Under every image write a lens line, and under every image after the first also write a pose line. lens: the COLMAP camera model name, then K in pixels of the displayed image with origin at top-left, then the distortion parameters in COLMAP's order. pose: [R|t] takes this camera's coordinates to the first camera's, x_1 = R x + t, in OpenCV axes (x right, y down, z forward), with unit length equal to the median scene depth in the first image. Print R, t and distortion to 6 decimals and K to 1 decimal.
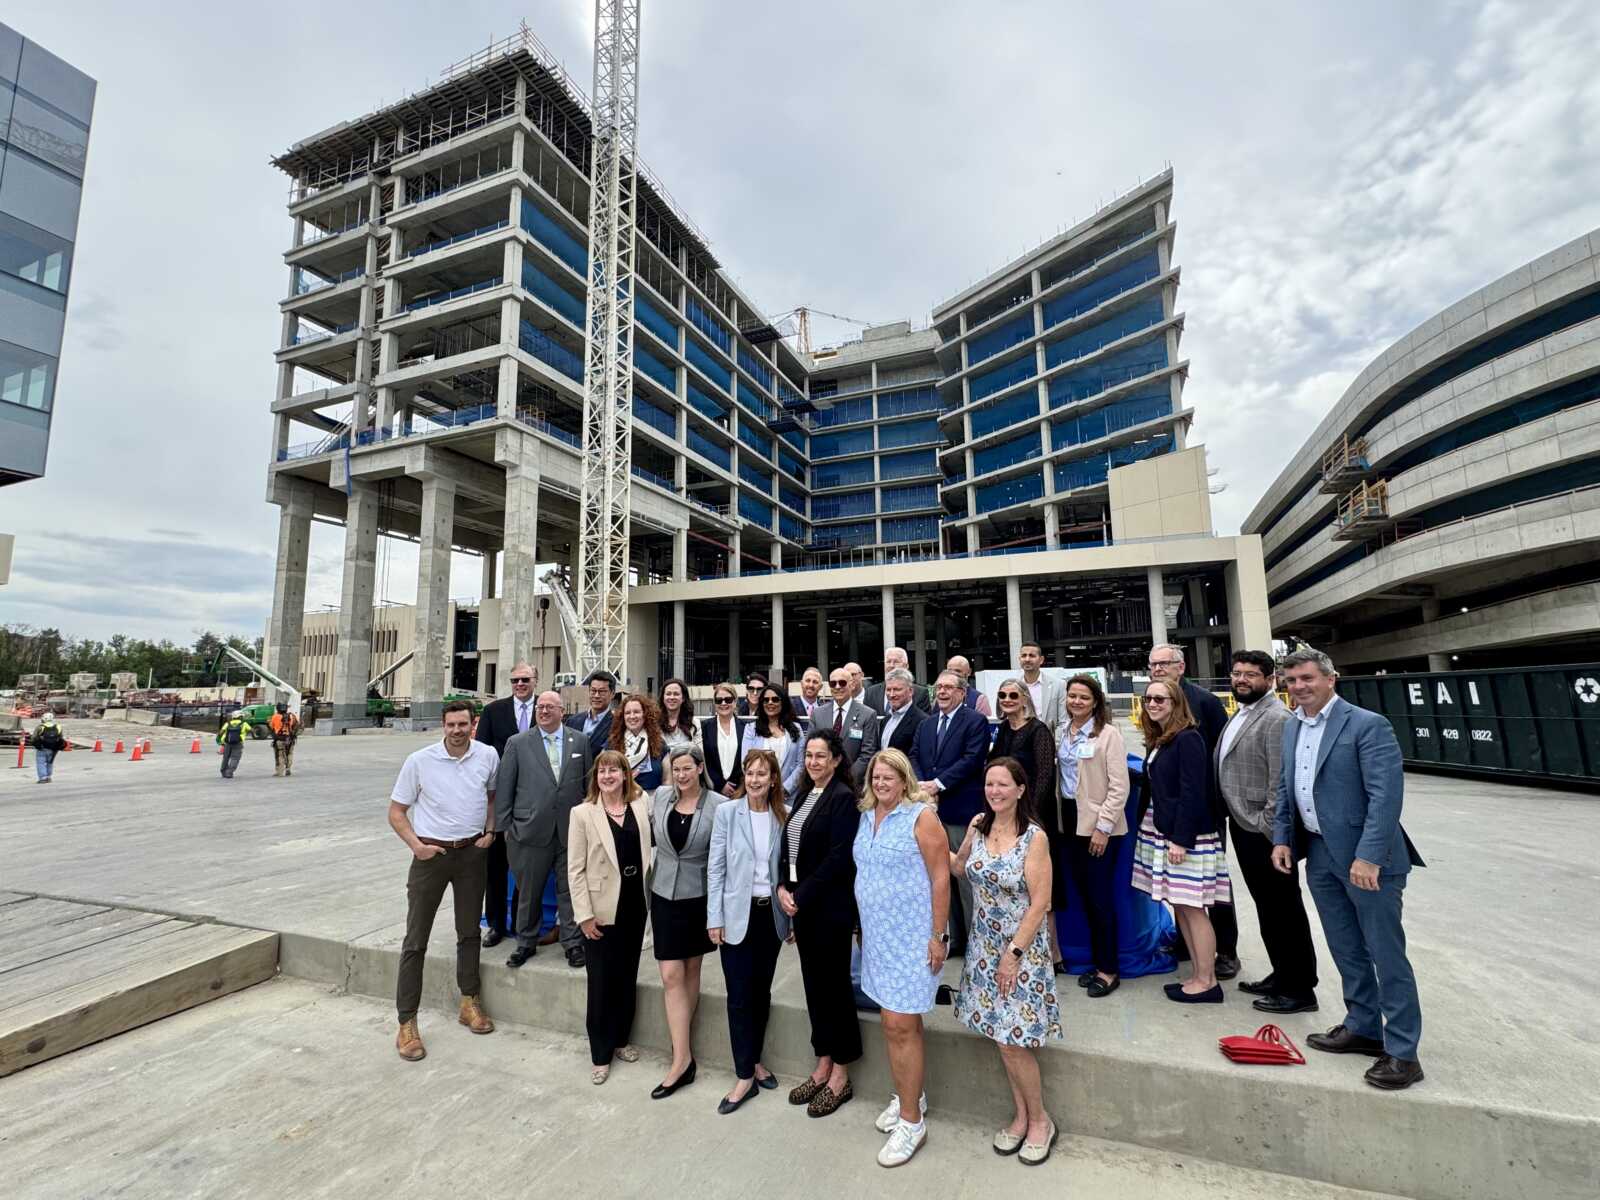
lens RADIAL K [[739.6, 0, 797.0], [0, 739.6, 596.2], [0, 0, 1]] dist [-0.002909, -0.000114]
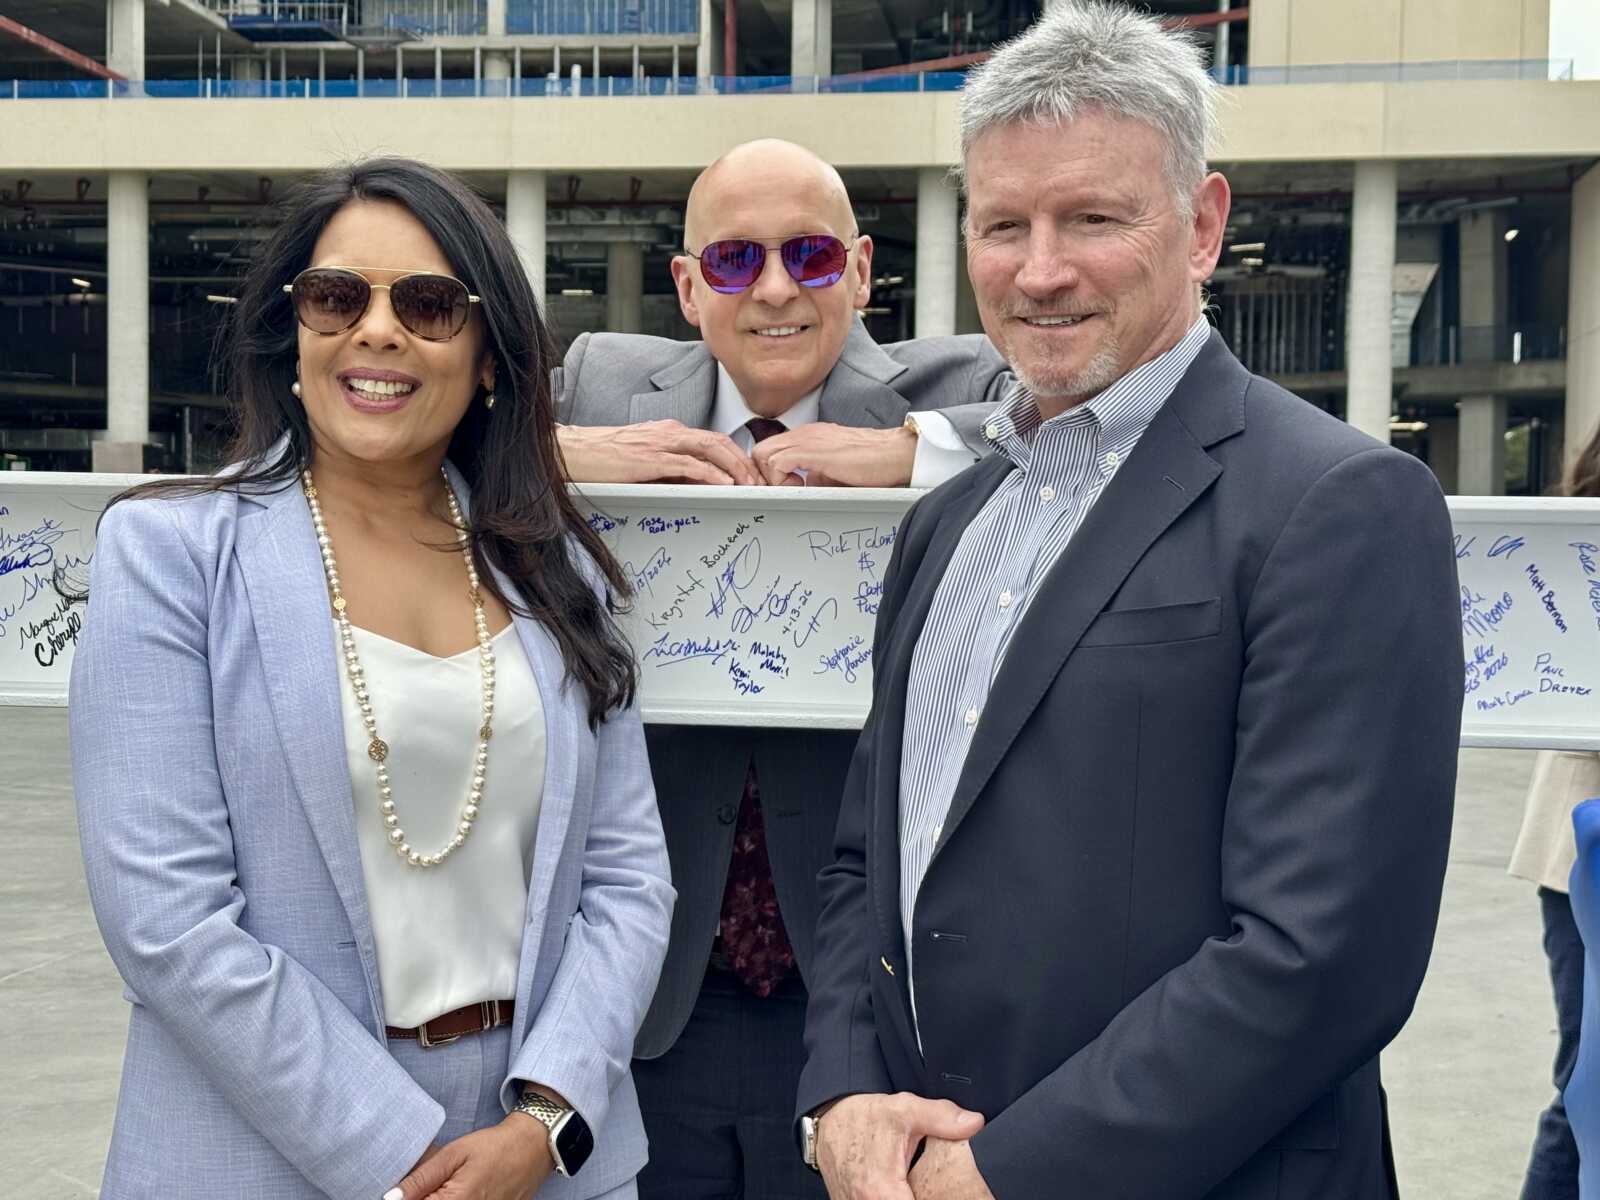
lens RADIAL K [[2366.1, 0, 799.7], [0, 2366.1, 601.7], [0, 0, 1]] dist [0.133612, 0.000000]
pose [[0.969058, 0.024771, 0.245585, 0.000962], [-0.062109, 0.987409, 0.145482, 0.009629], [-0.238890, -0.156234, 0.958396, 0.048572]]
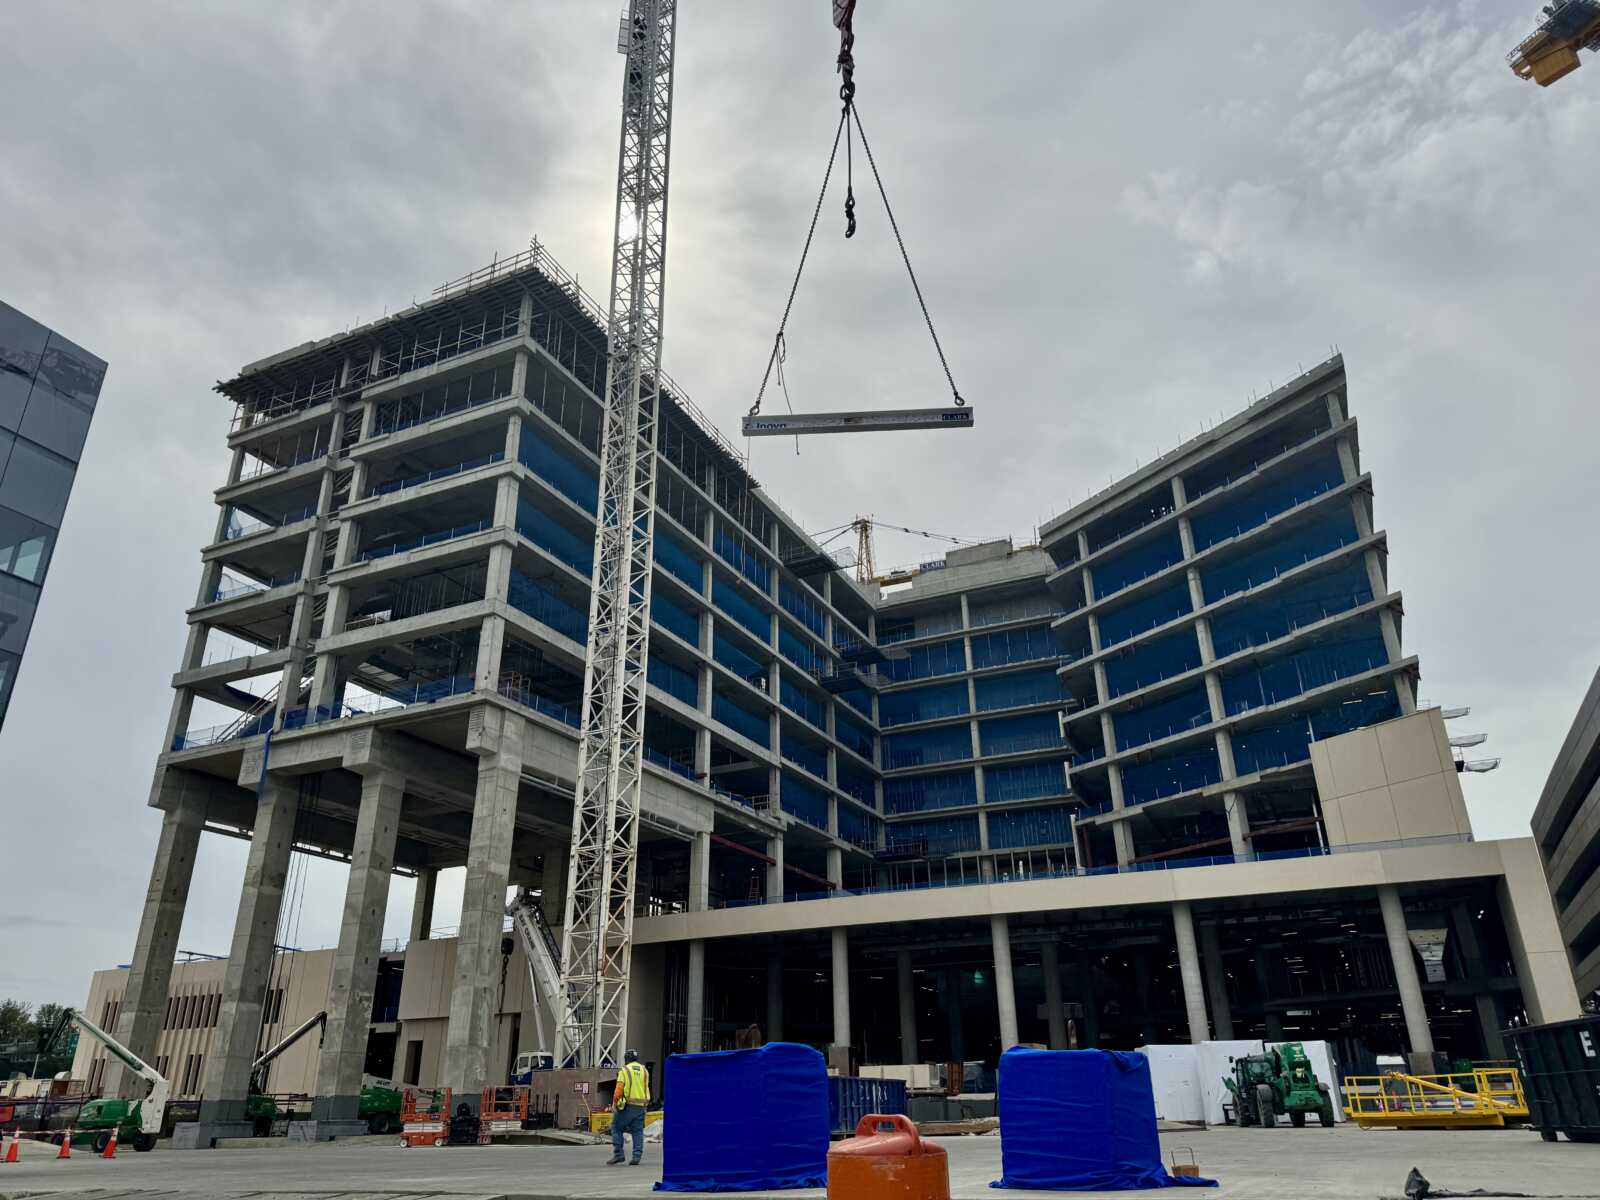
lens RADIAL K [[1125.3, 0, 793.6], [0, 1125.3, 603.4], [0, 0, 1]] dist [0.062316, -0.072306]
pose [[0.998309, -0.021629, -0.053960, -0.006366], [0.005729, 0.960297, -0.278922, -0.000069], [0.057851, 0.278141, 0.958796, -0.110788]]
